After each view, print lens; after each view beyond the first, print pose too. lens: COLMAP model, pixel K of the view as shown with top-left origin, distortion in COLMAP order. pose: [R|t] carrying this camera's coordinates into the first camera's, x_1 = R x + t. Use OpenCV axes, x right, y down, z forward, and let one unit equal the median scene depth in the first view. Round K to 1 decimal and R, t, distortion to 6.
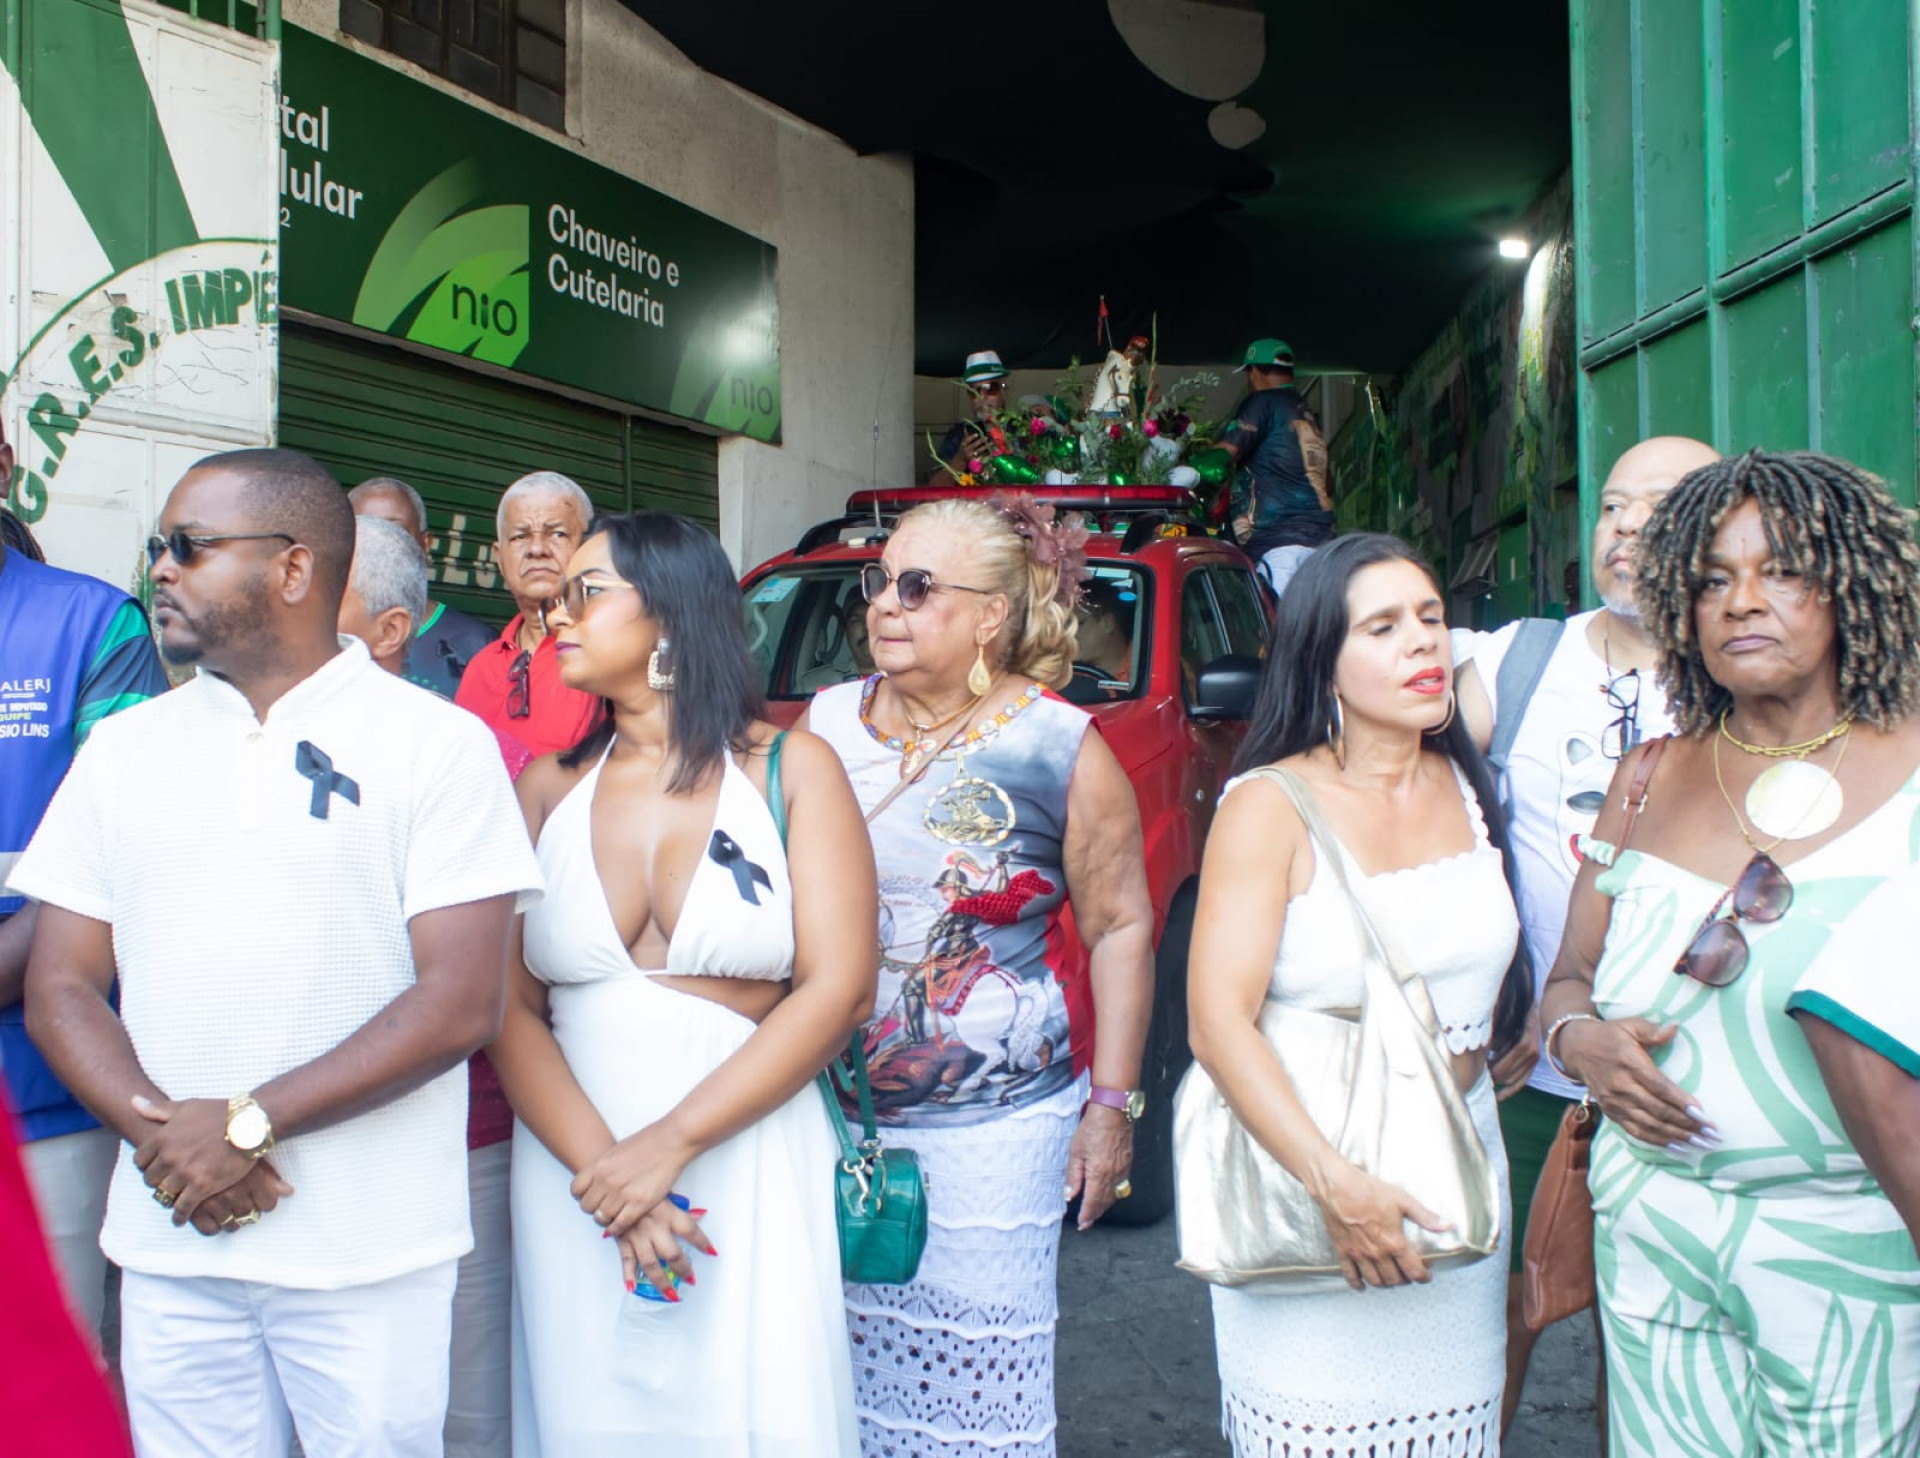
lens RADIAL K [[2154.5, 0, 960.0], [0, 2154.5, 729.0], [0, 0, 1]] dist [-0.176595, 0.201265]
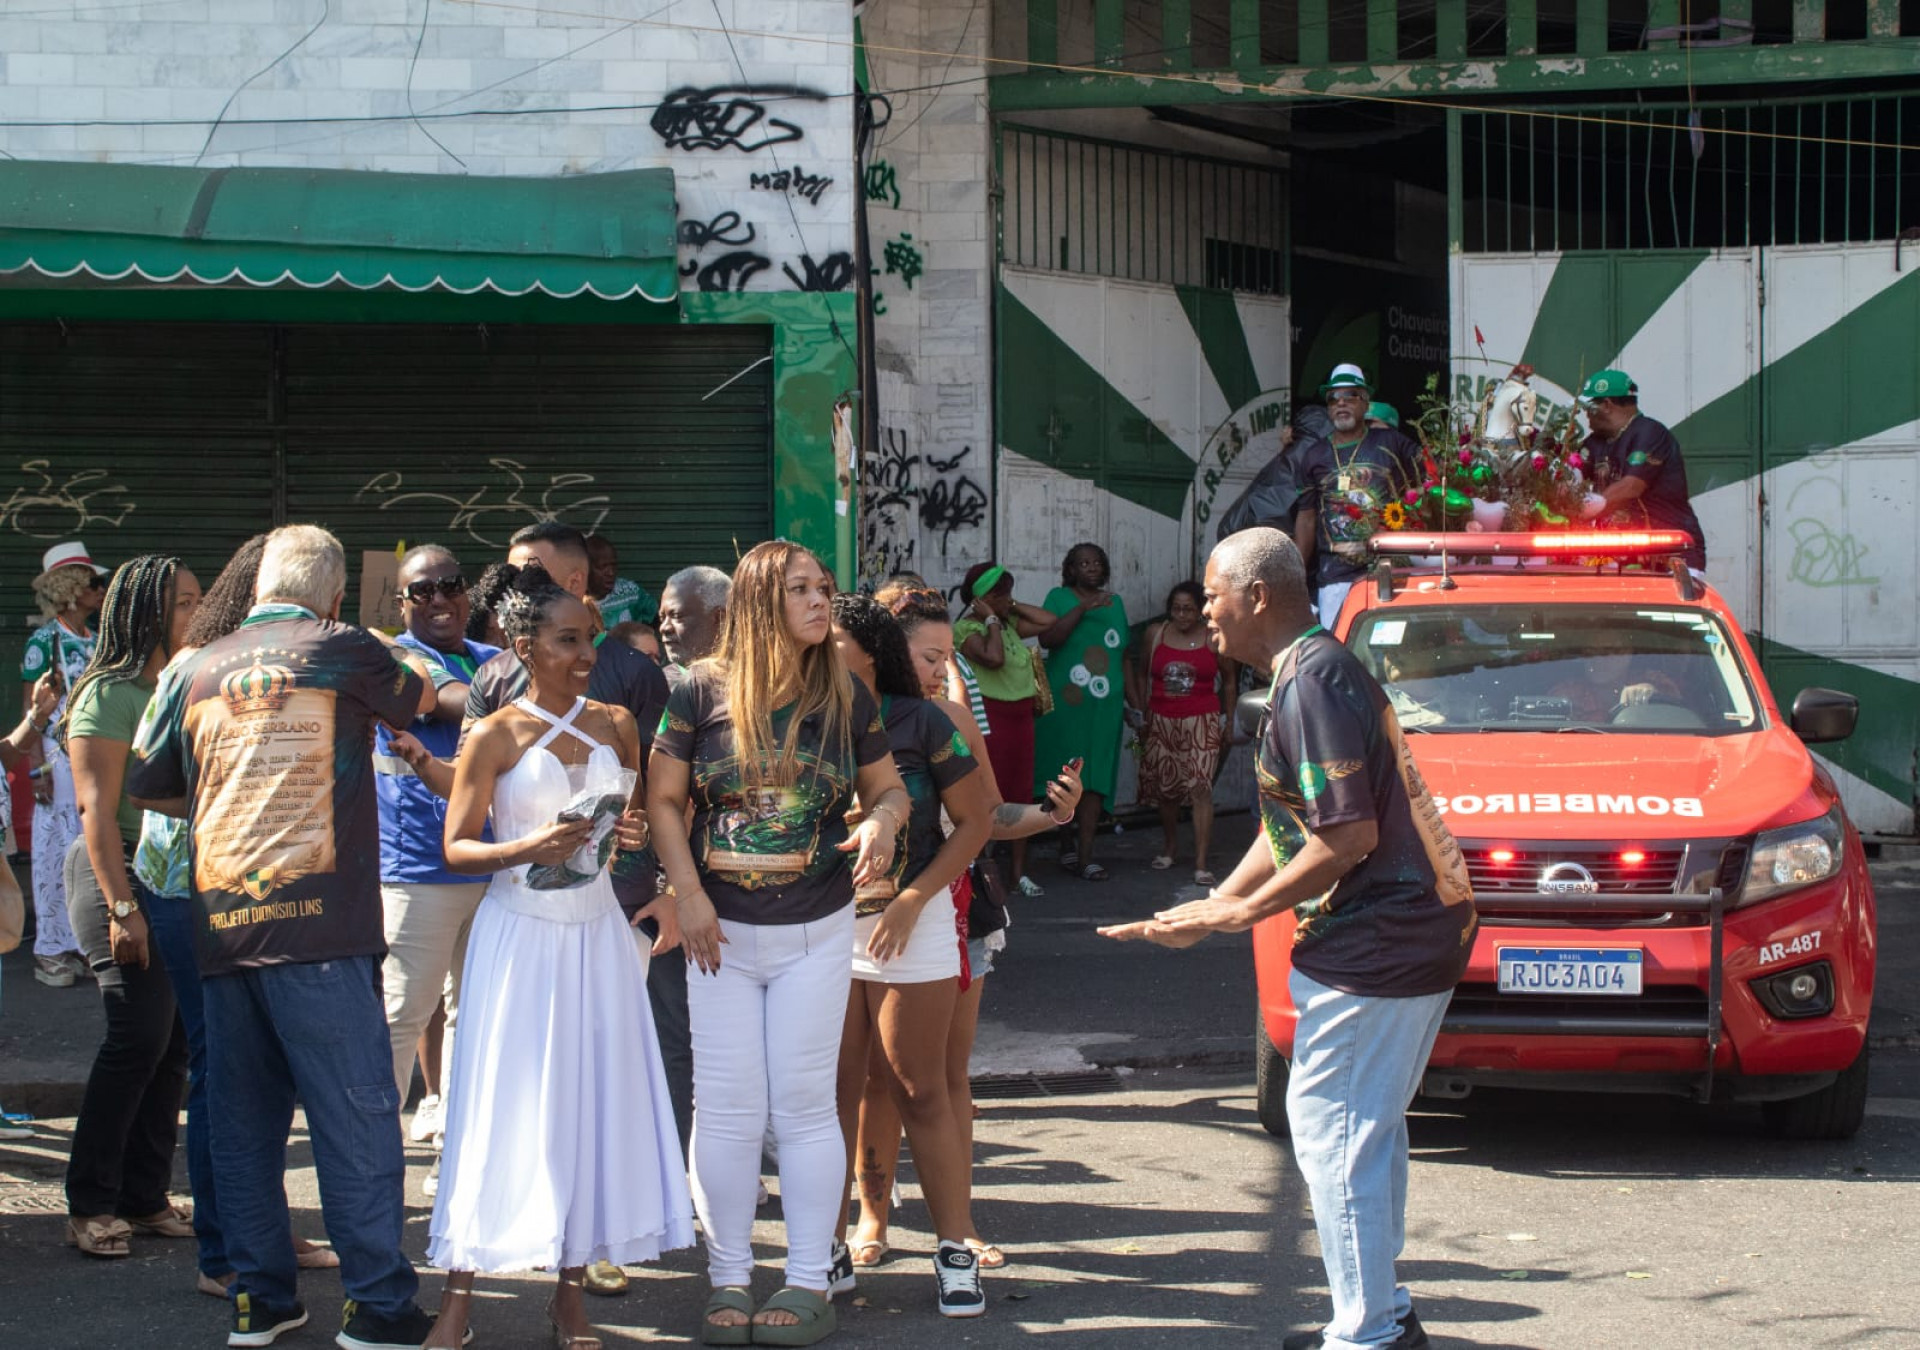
lens RADIAL K [[2996.4, 0, 878.8], [0, 2996.4, 674.3], [0, 0, 1]] dist [-0.042491, 0.087013]
pose [[0.959113, 0.023237, -0.282067, 0.161231], [-0.010395, 0.998844, 0.046942, -0.075593], [0.282832, -0.042091, 0.958246, -2.224278]]
